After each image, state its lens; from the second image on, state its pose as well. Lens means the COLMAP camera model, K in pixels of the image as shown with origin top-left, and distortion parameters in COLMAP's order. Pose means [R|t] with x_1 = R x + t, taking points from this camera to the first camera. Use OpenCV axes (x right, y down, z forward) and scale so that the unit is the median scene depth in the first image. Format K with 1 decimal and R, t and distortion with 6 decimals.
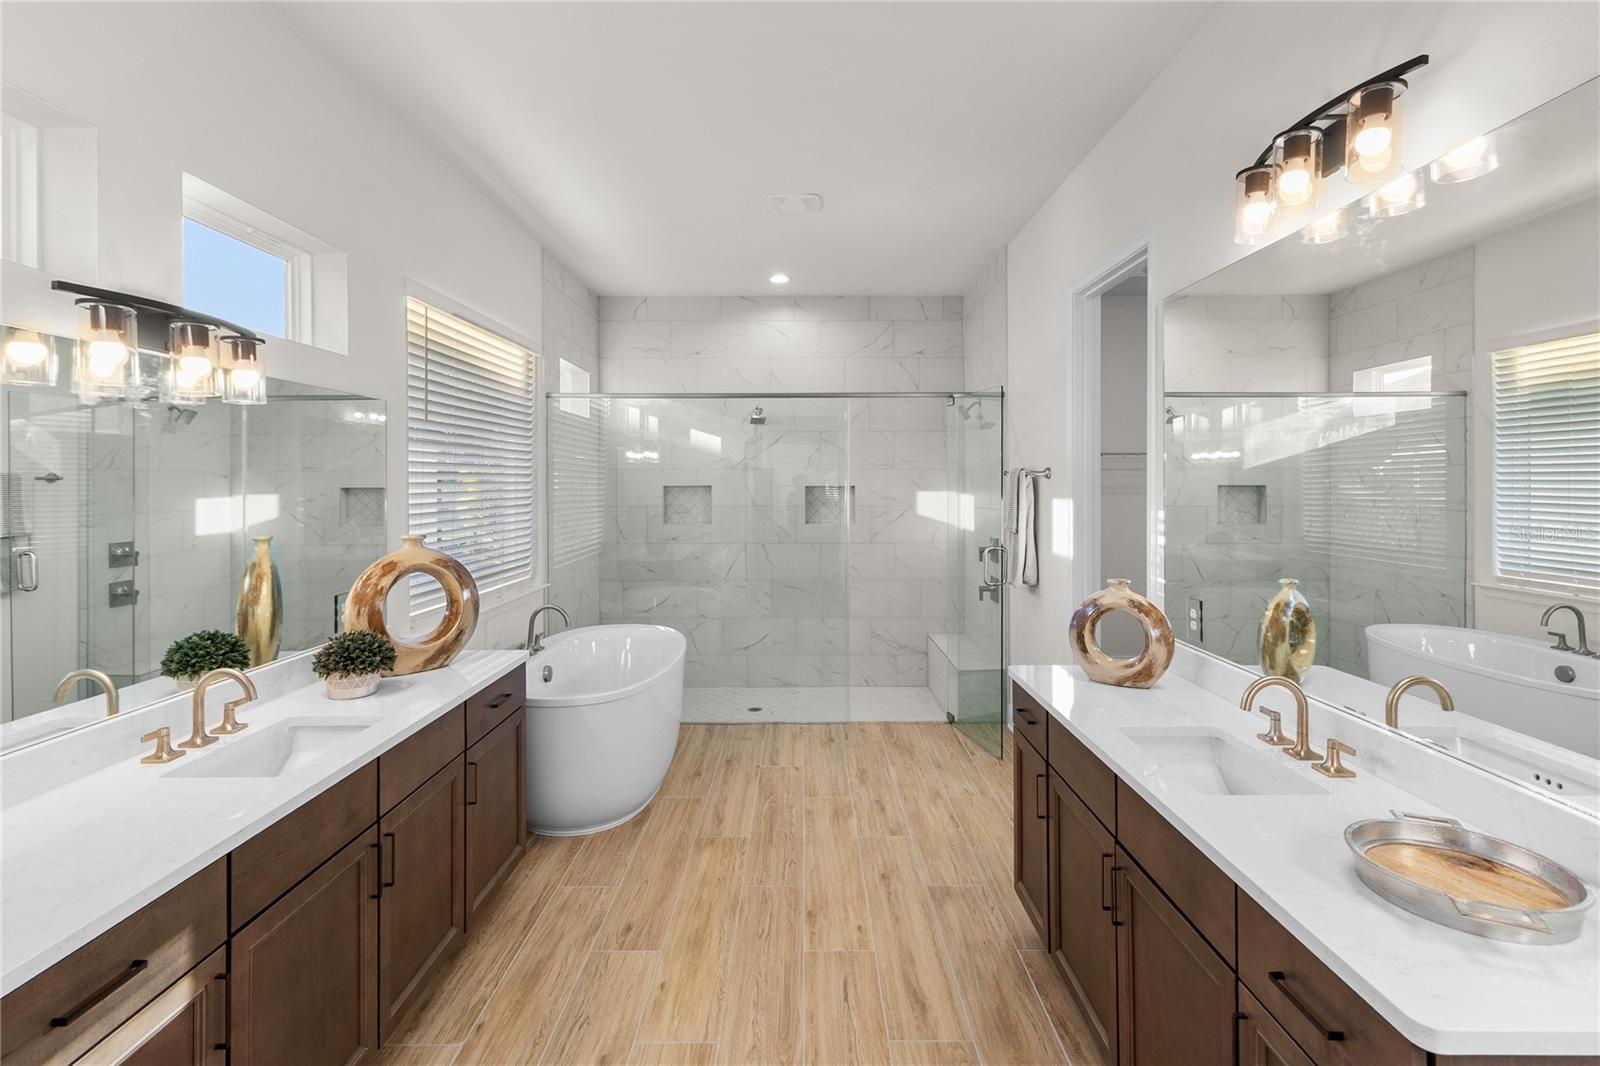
lens RADIAL K [[746.3, 0, 797.2], [0, 746.3, 483.0], [0, 0, 1]] dist [-0.000040, 0.000018]
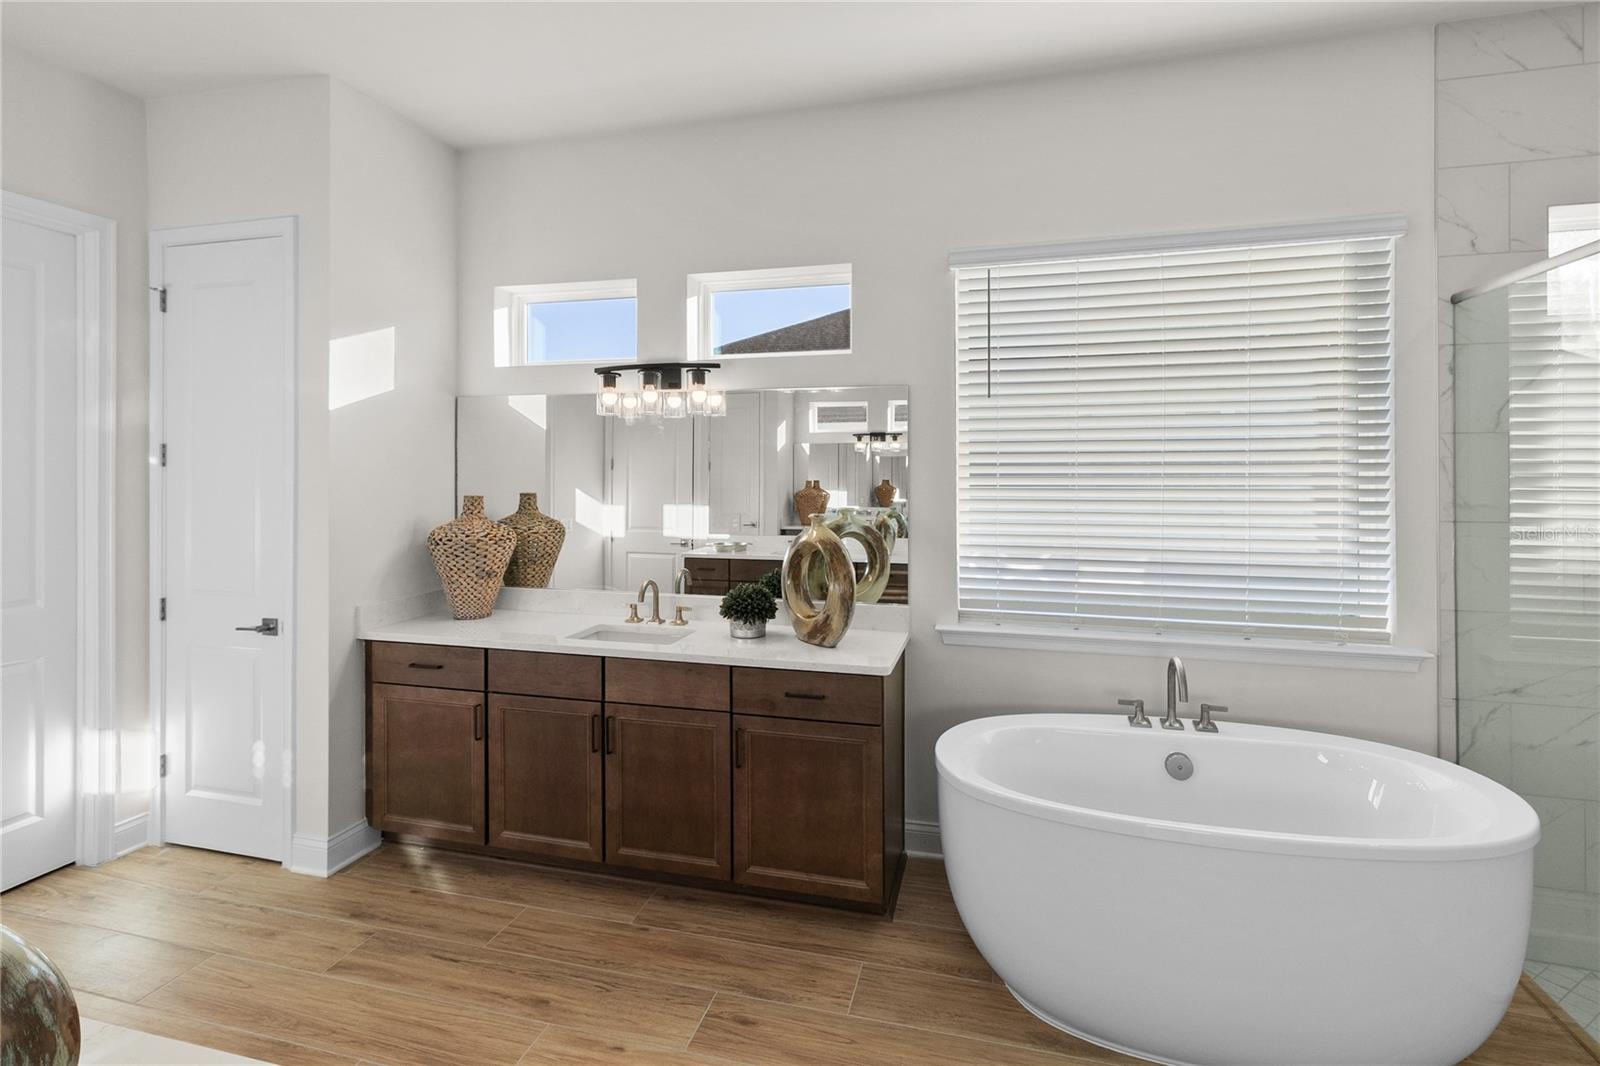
lens RADIAL K [[746.3, 0, 797.2], [0, 746.3, 483.0], [0, 0, 1]] dist [-0.000040, 0.000018]
pose [[-0.247583, -0.006152, -0.968847, 0.583006], [-0.005126, 0.999974, -0.005040, 0.034286], [0.968853, 0.003719, -0.247608, 1.377252]]
